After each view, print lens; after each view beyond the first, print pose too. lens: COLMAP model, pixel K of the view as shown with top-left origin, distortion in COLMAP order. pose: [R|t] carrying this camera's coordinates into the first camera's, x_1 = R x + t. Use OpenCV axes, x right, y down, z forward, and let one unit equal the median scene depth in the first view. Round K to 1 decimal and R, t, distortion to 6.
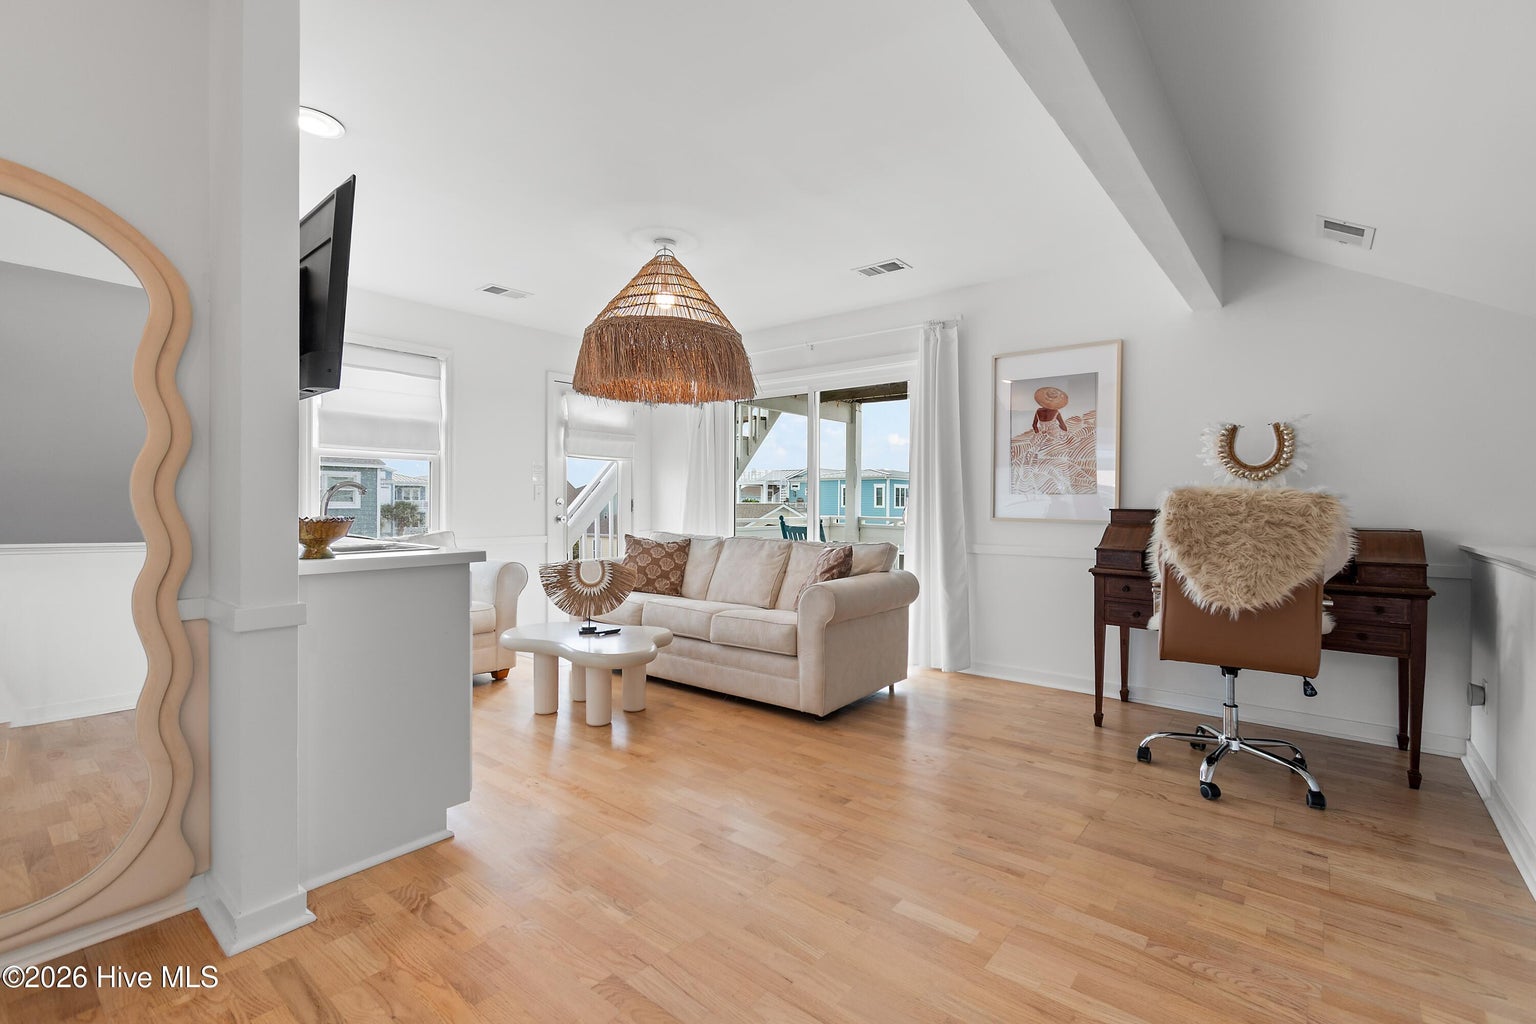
lens RADIAL K [[699.1, 0, 780.6], [0, 699.1, 522.3], [0, 0, 1]] dist [0.015375, -0.003297]
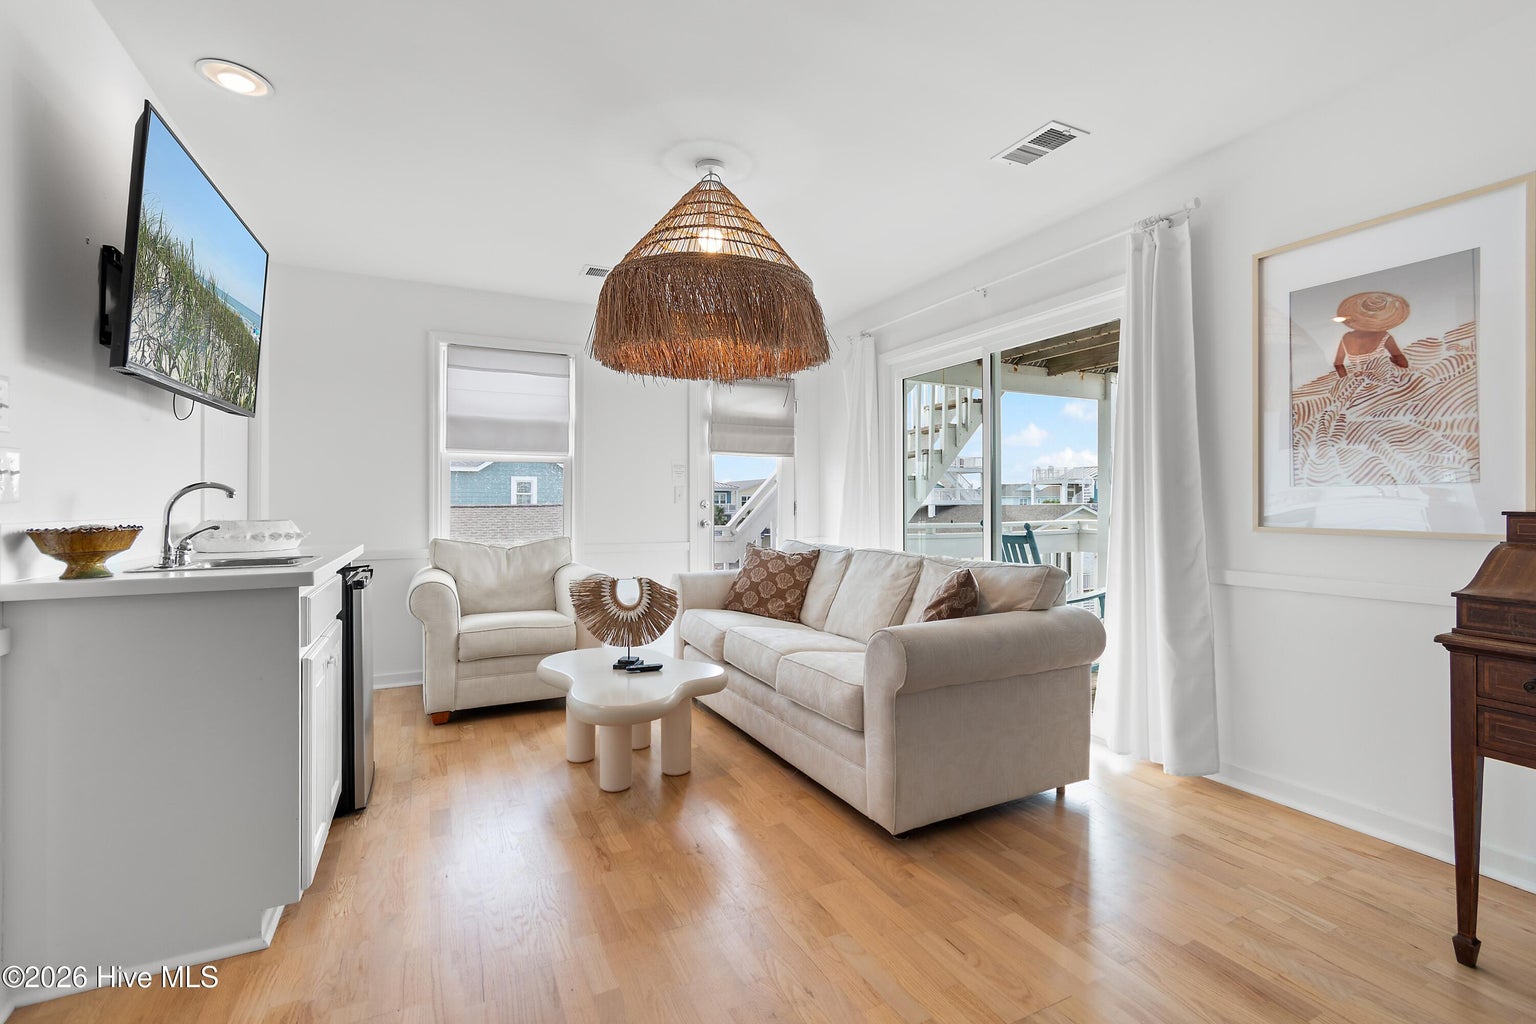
lens RADIAL K [[699.1, 0, 775.3], [0, 699.1, 510.7], [0, 0, 1]] dist [0.015375, -0.003297]
pose [[0.905200, -0.002540, -0.424979, 0.198682], [-0.005761, 0.999817, -0.018246, -0.007562], [0.424947, 0.018965, 0.905019, 0.304242]]
